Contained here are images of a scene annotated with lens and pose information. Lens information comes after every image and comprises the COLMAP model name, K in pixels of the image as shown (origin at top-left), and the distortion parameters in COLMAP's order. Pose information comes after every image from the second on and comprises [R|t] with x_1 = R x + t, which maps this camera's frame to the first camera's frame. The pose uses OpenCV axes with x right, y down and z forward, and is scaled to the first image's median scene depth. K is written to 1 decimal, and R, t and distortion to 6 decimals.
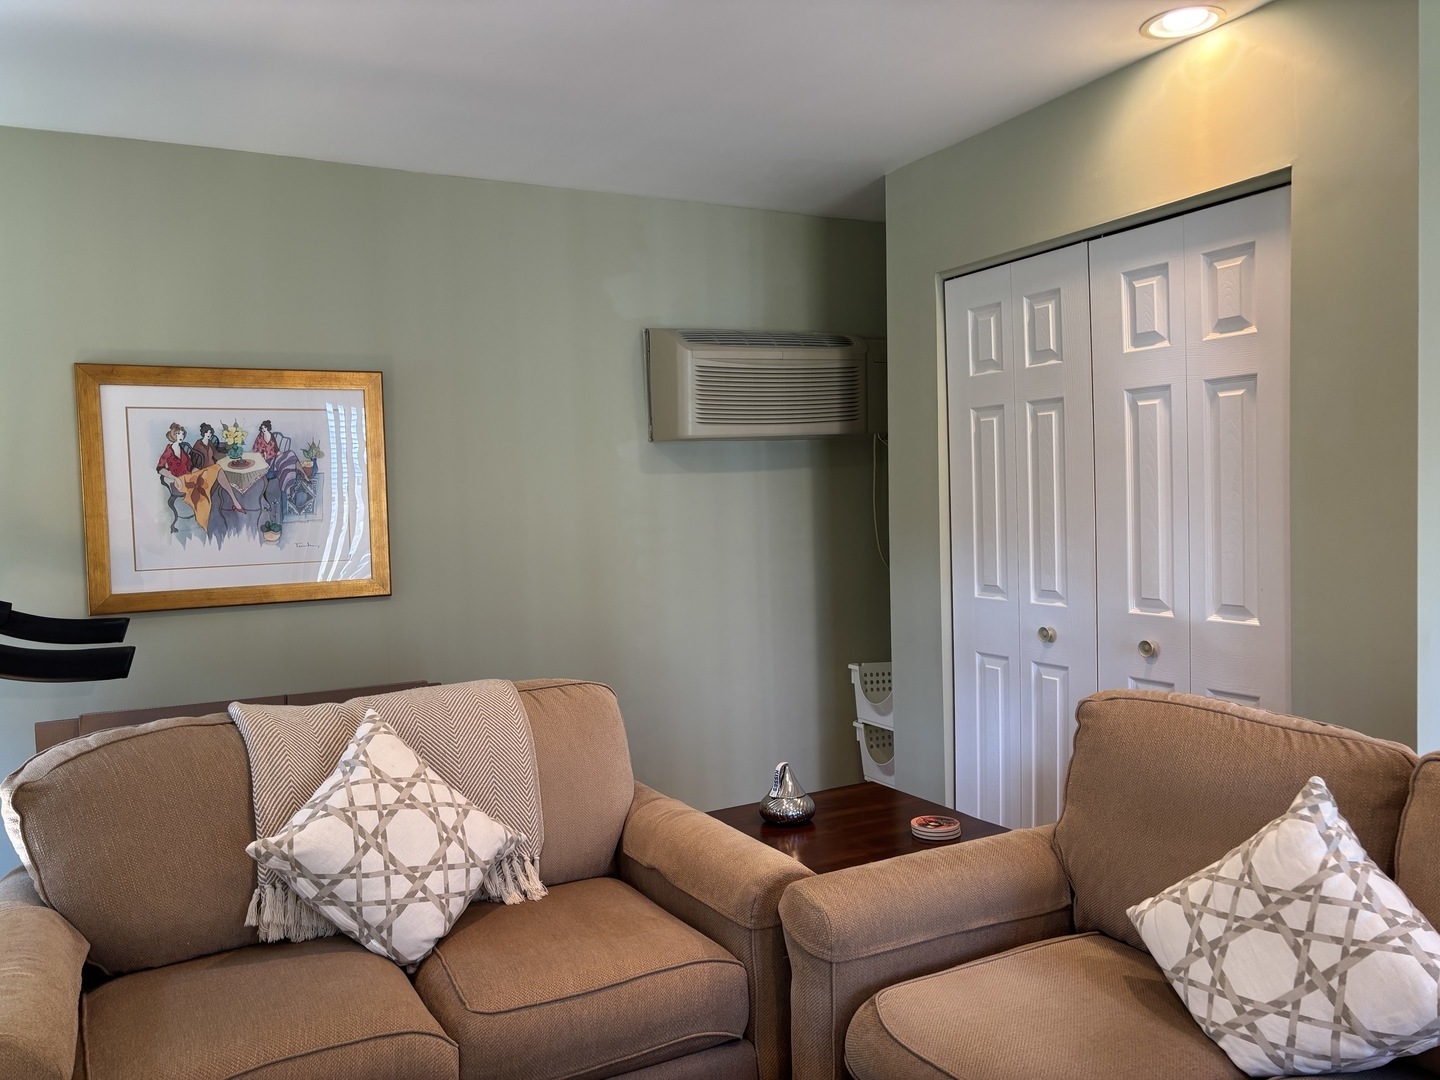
lens RADIAL K [[1059.8, 0, 722.3], [0, 1059.8, 545.7], [0, 0, 1]] dist [0.041421, -0.010658]
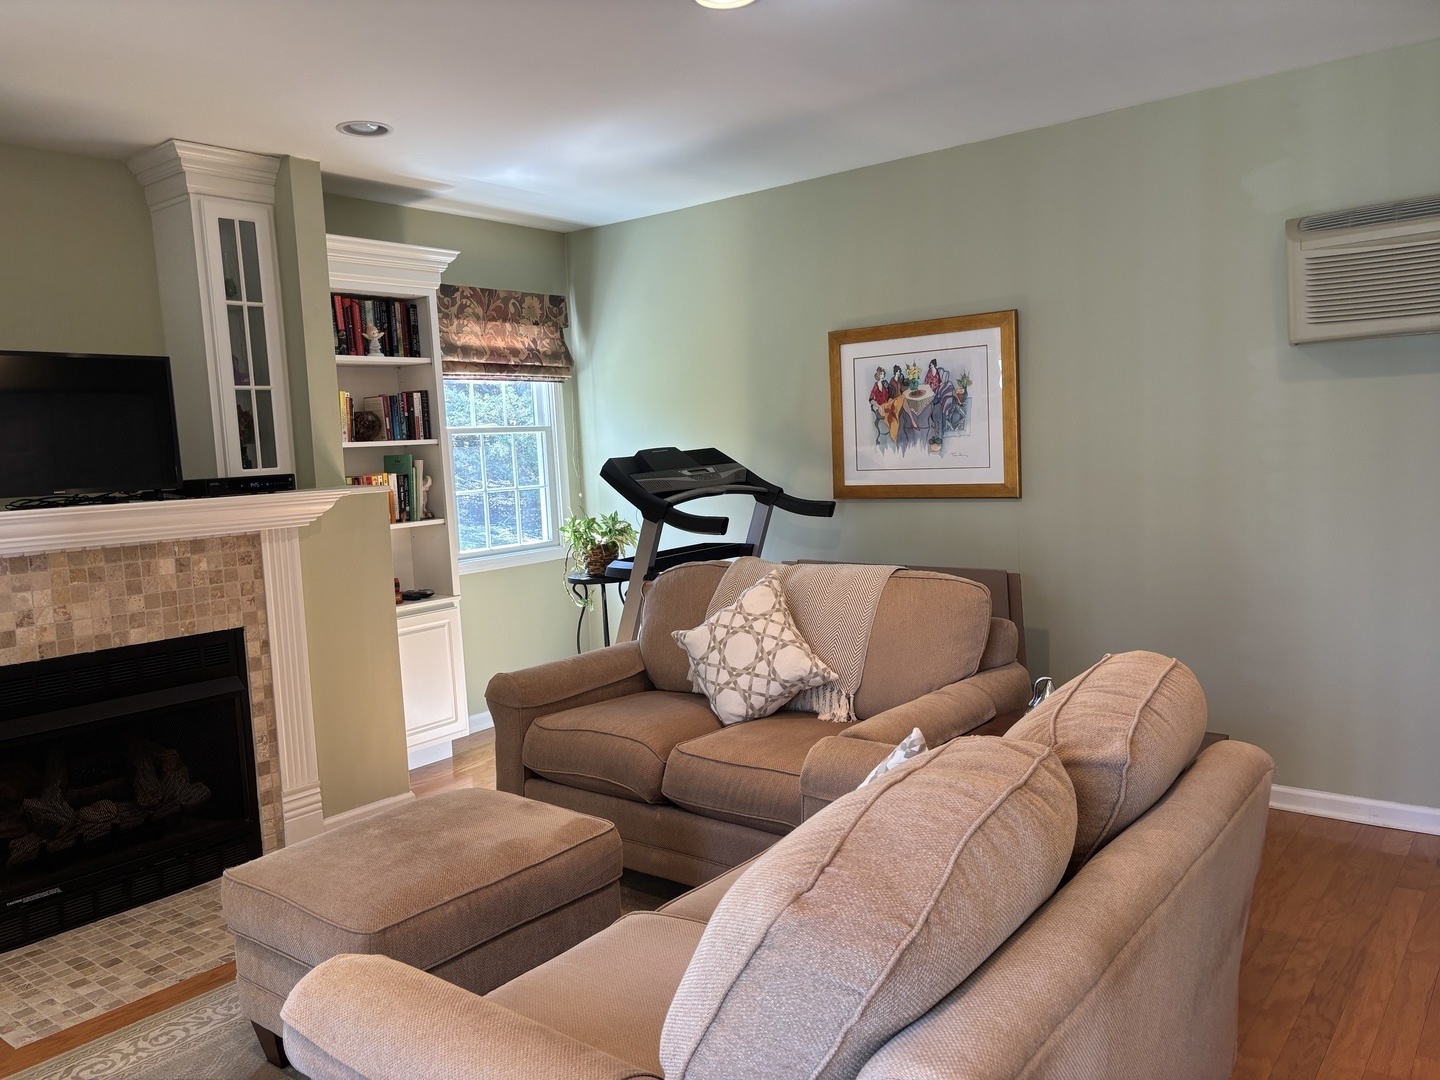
lens RADIAL K [[1059.8, 0, 723.9], [0, 1059.8, 536.0], [0, 0, 1]] dist [0.041421, -0.010658]
pose [[0.420285, 0.094156, -0.902494, 0.682687], [-0.007686, 0.994935, 0.100221, -0.030383], [0.907360, -0.035185, 0.418880, 0.211037]]
